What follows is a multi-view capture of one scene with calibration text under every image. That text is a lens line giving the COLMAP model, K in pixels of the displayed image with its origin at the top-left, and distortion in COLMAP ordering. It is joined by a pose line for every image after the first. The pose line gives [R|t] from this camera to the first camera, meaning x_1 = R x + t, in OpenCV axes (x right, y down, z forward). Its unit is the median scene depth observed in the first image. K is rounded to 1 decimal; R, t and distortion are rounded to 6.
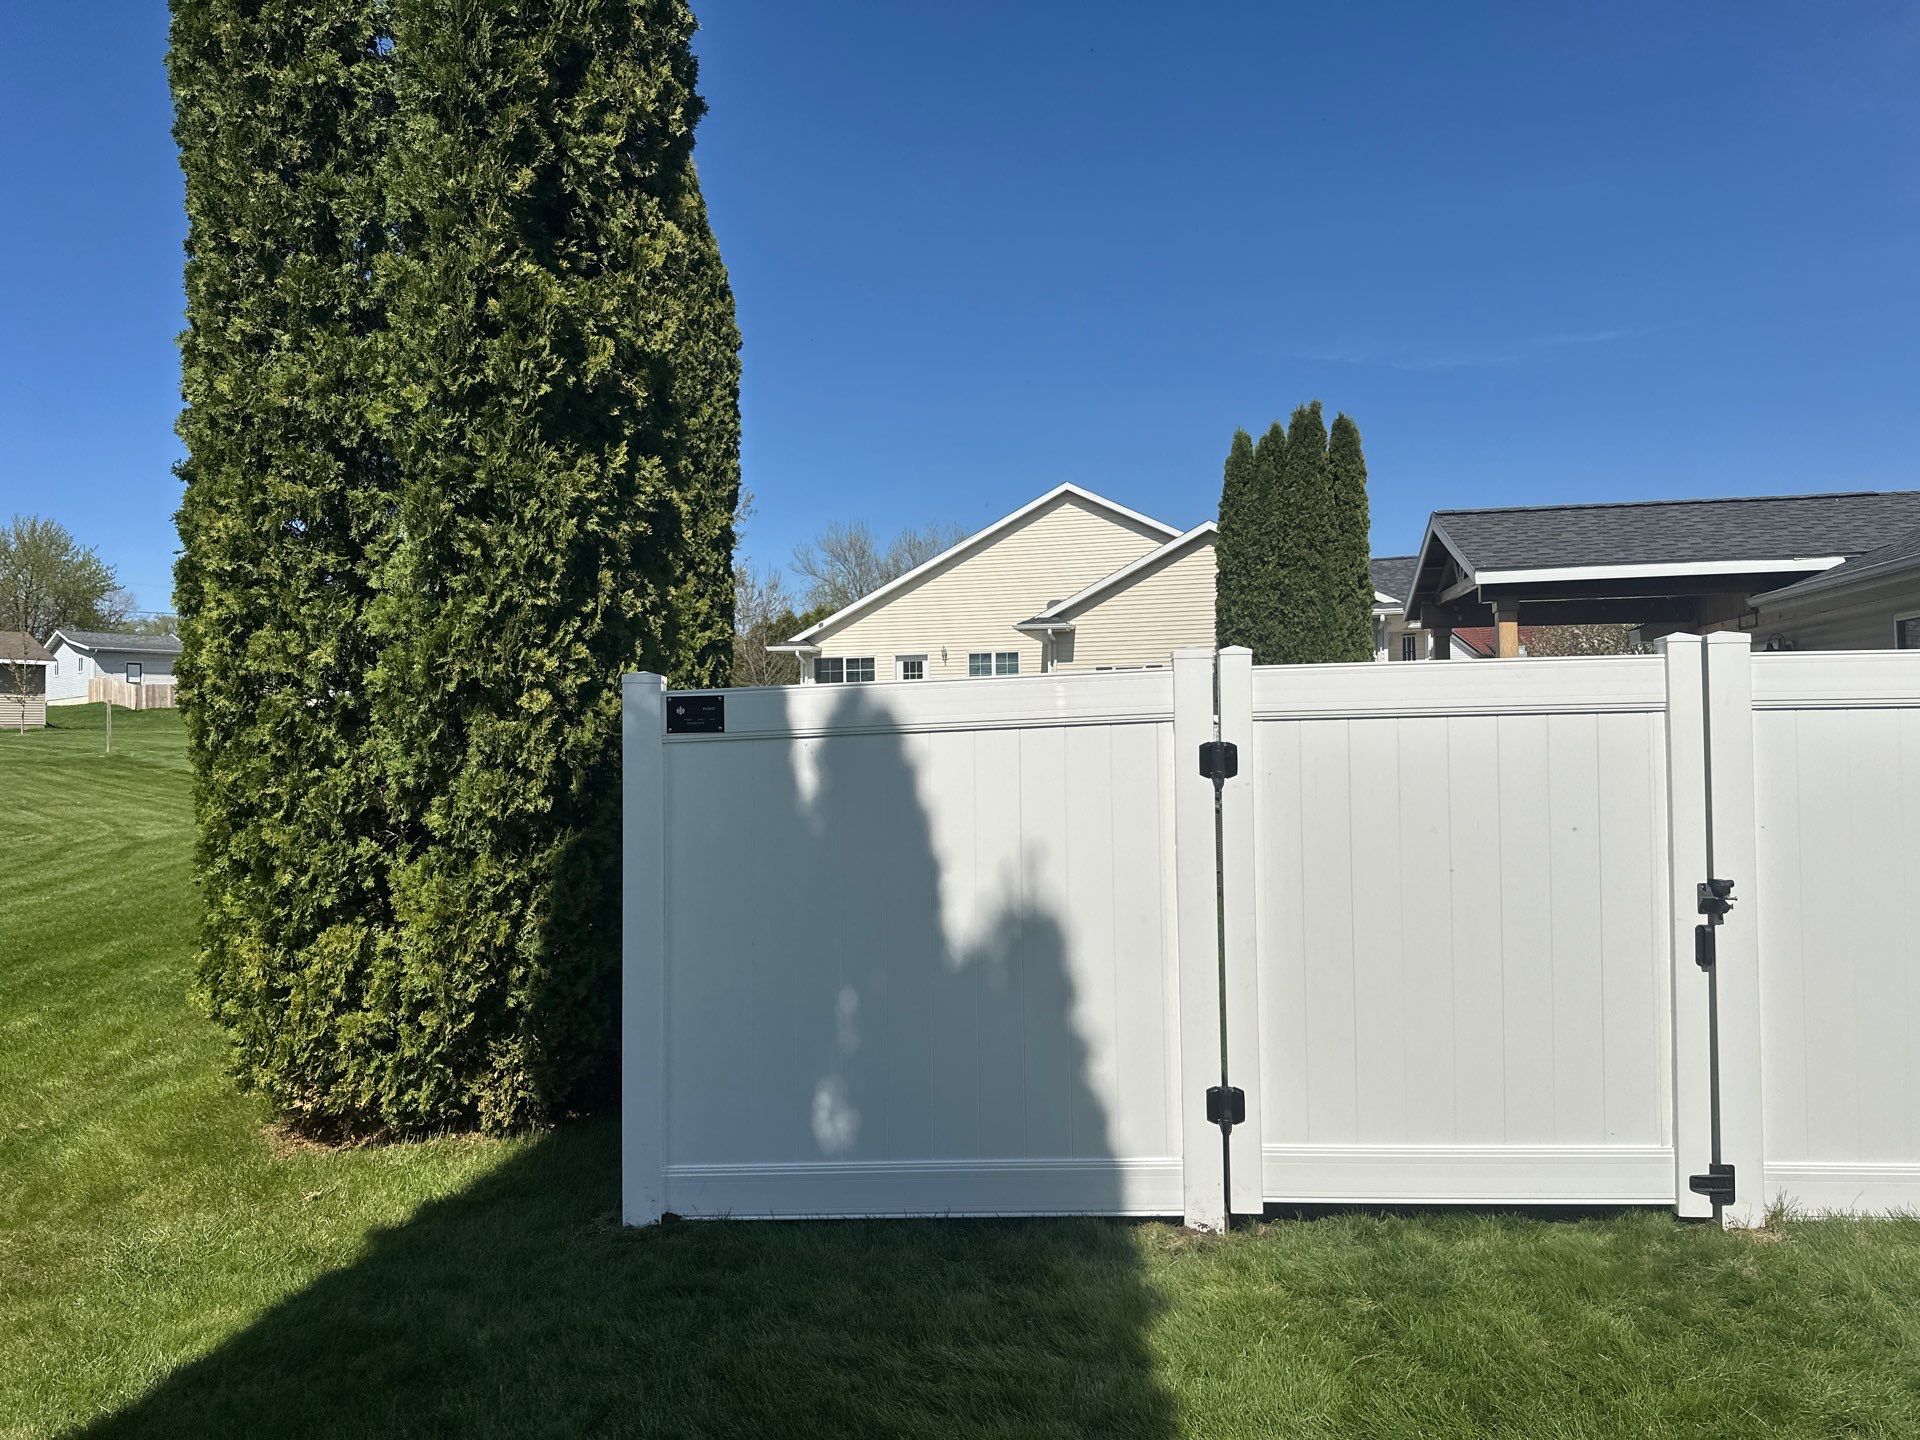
lens RADIAL K [[1362.3, 0, 953.5], [0, 1362.3, 714.2], [0, 0, 1]] dist [0.063162, -0.073589]
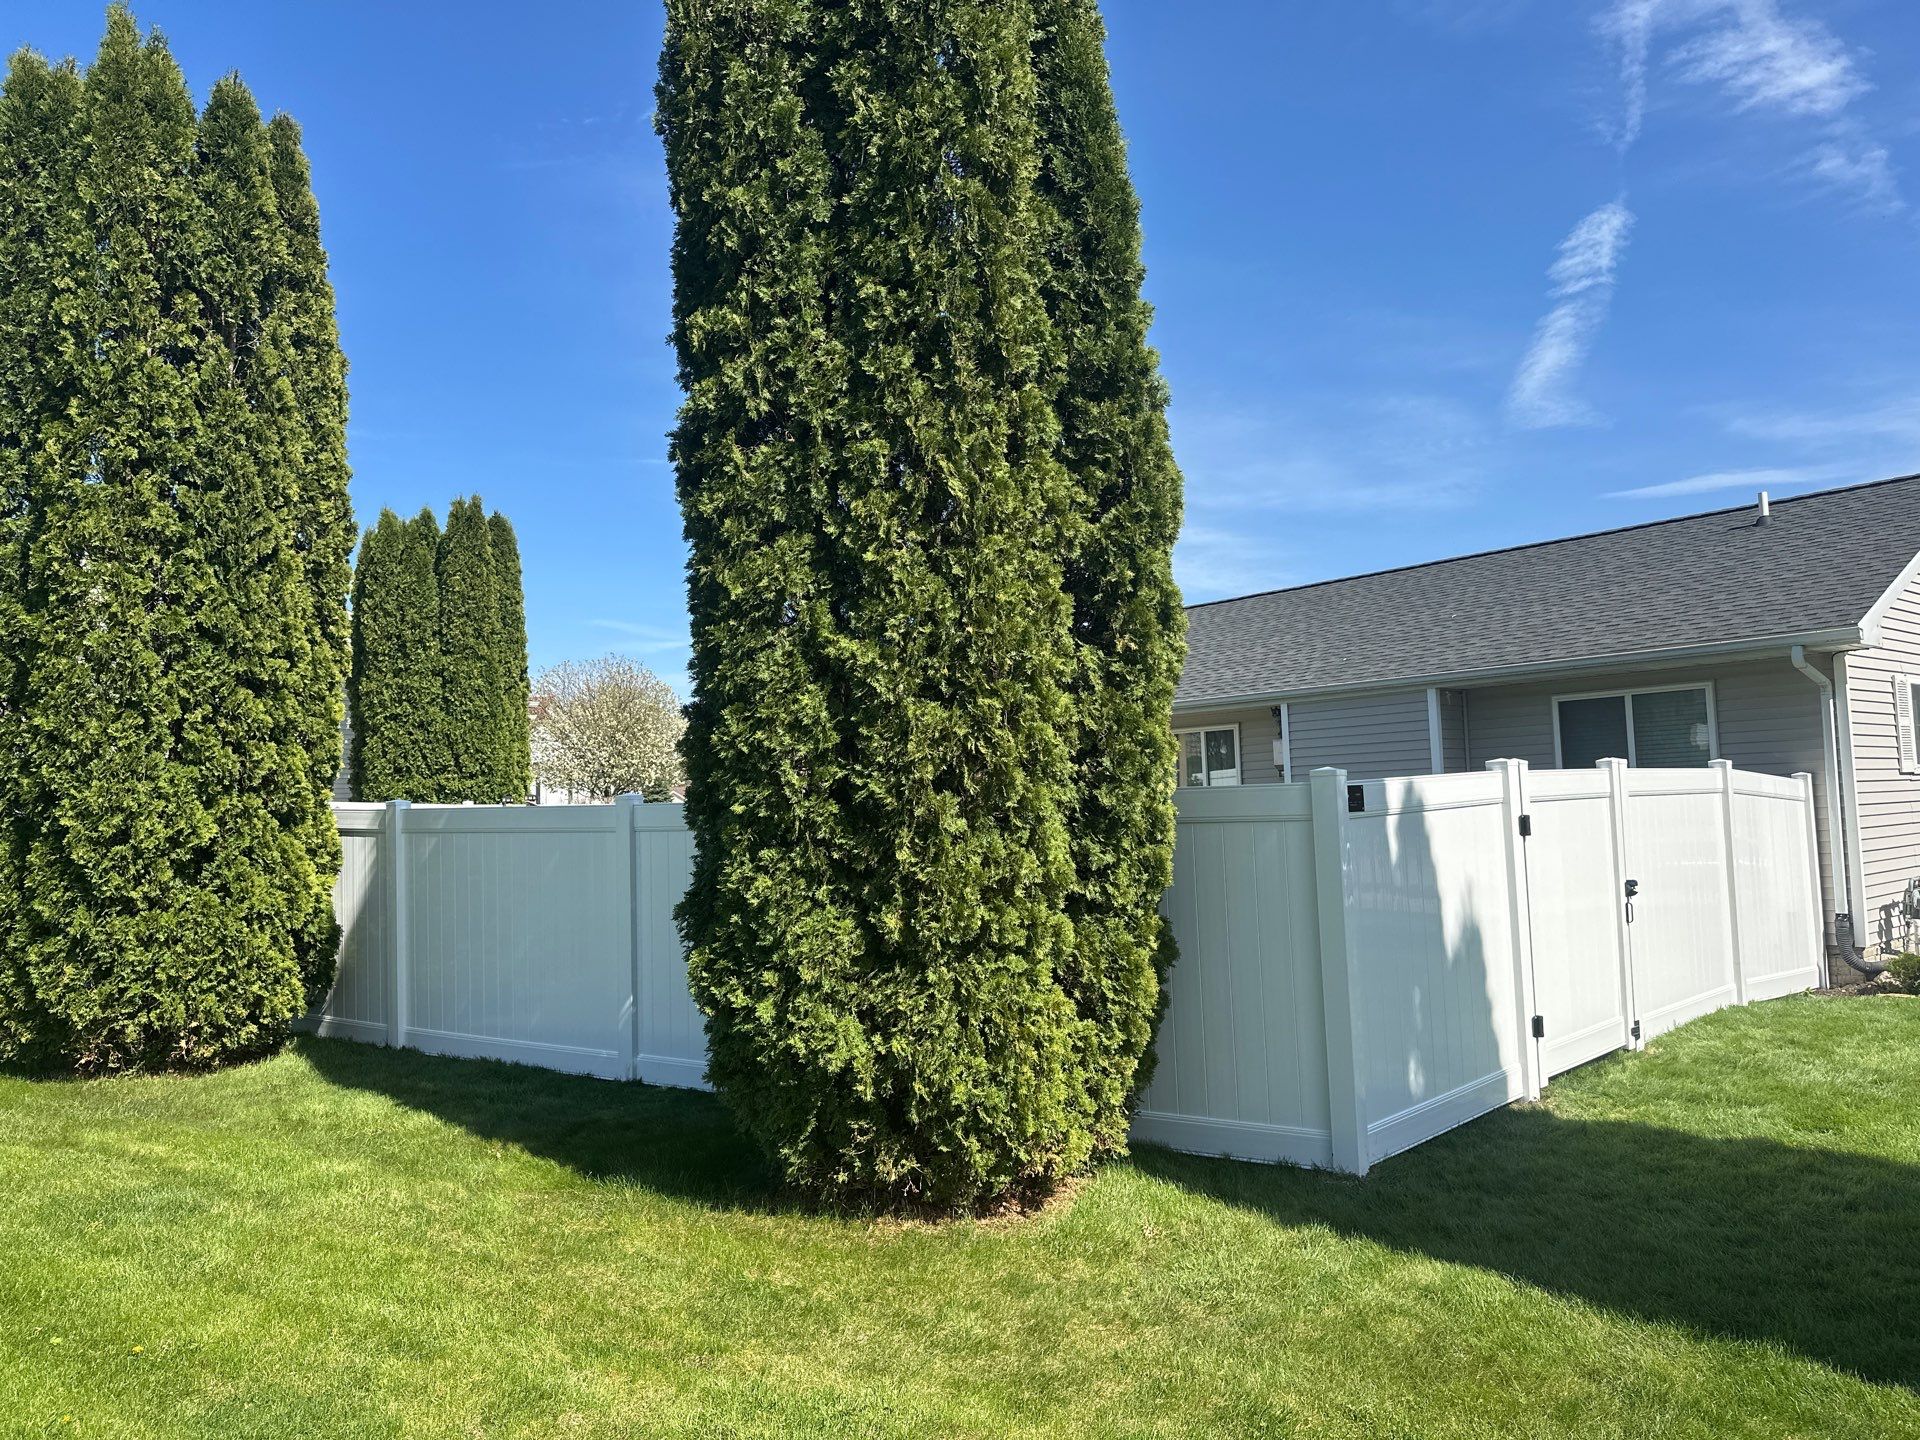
lens RADIAL K [[1362.3, 0, 972.6], [0, 1362.3, 702.9], [0, 0, 1]] dist [0.063162, -0.073589]
pose [[0.637659, 0.054330, 0.768400, -1.590661], [0.002016, 0.997389, -0.072193, 0.003398], [-0.770316, 0.047584, 0.635884, 0.424551]]
